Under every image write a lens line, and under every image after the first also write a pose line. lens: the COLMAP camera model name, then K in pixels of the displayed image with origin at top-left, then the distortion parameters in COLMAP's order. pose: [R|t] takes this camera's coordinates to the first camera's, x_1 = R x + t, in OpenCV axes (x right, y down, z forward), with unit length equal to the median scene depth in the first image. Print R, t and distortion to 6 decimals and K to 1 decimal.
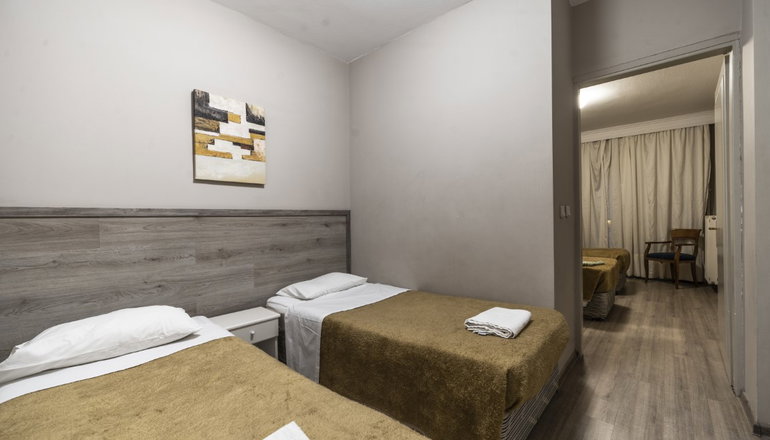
lens RADIAL K [[318.1, 0, 385.0], [0, 318.1, 220.0], [0, 0, 1]] dist [-0.000391, -0.000024]
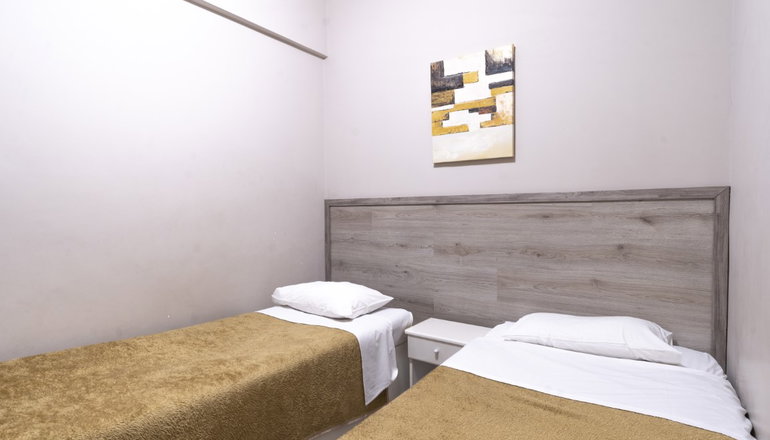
lens RADIAL K [[398.6, 0, 385.0], [0, 398.6, 220.0], [0, 0, 1]] dist [0.001001, -0.000020]
pose [[0.113983, 0.041231, -0.992627, 0.498649], [0.003388, 0.999116, 0.041890, -0.014031], [0.993477, -0.008138, 0.113743, 0.693416]]
